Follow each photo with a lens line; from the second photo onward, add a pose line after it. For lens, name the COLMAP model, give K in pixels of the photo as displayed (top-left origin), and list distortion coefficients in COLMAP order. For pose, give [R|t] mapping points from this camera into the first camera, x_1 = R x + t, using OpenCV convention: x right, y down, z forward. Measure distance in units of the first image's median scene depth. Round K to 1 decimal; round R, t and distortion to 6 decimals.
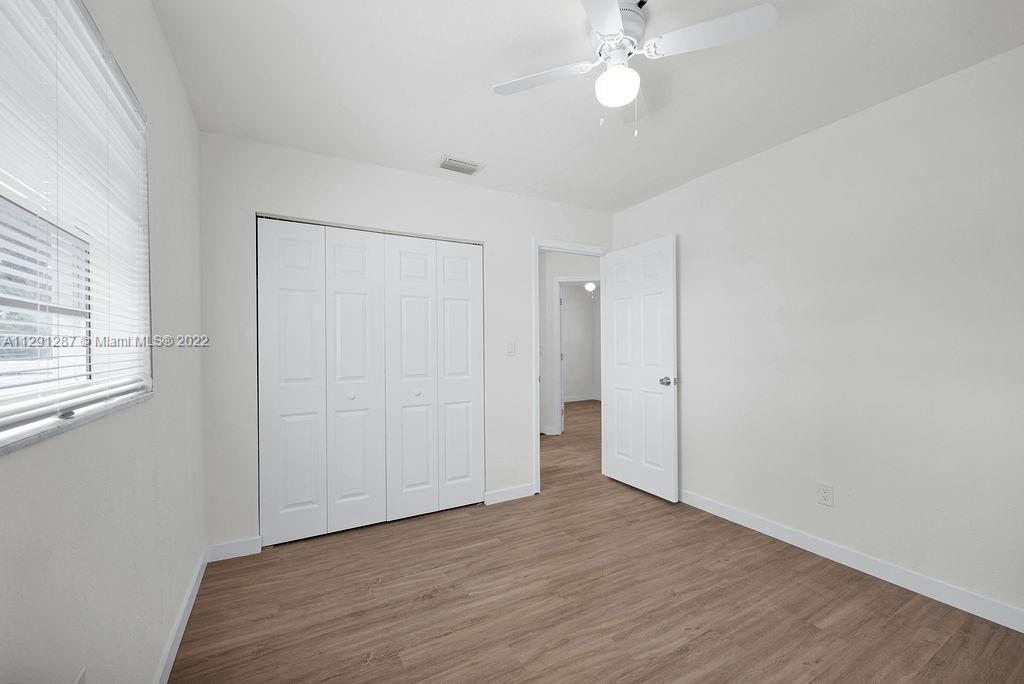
lens RADIAL K [[418.3, 0, 516.6], [0, 418.3, 340.6], [0, 0, 1]] dist [-0.000312, 0.000108]
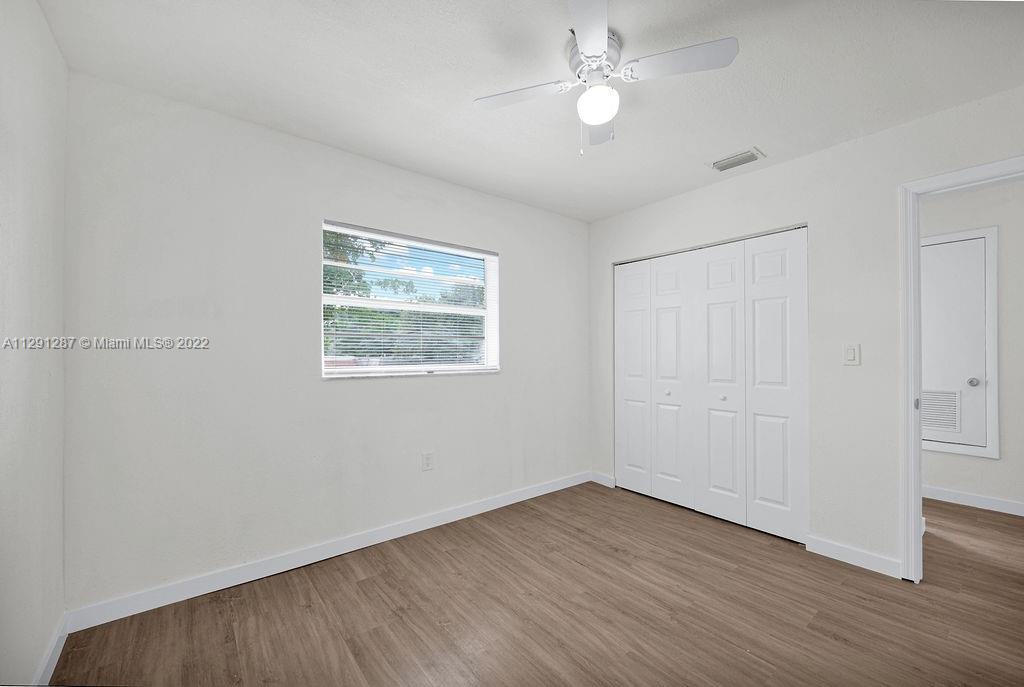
lens RADIAL K [[418.3, 0, 516.6], [0, 418.3, 342.1], [0, 0, 1]] dist [-0.000312, 0.000108]
pose [[0.162152, -0.017669, -0.986608, 0.797910], [0.008091, 0.999830, -0.016576, 0.003903], [0.986733, -0.005295, 0.162268, 0.403639]]
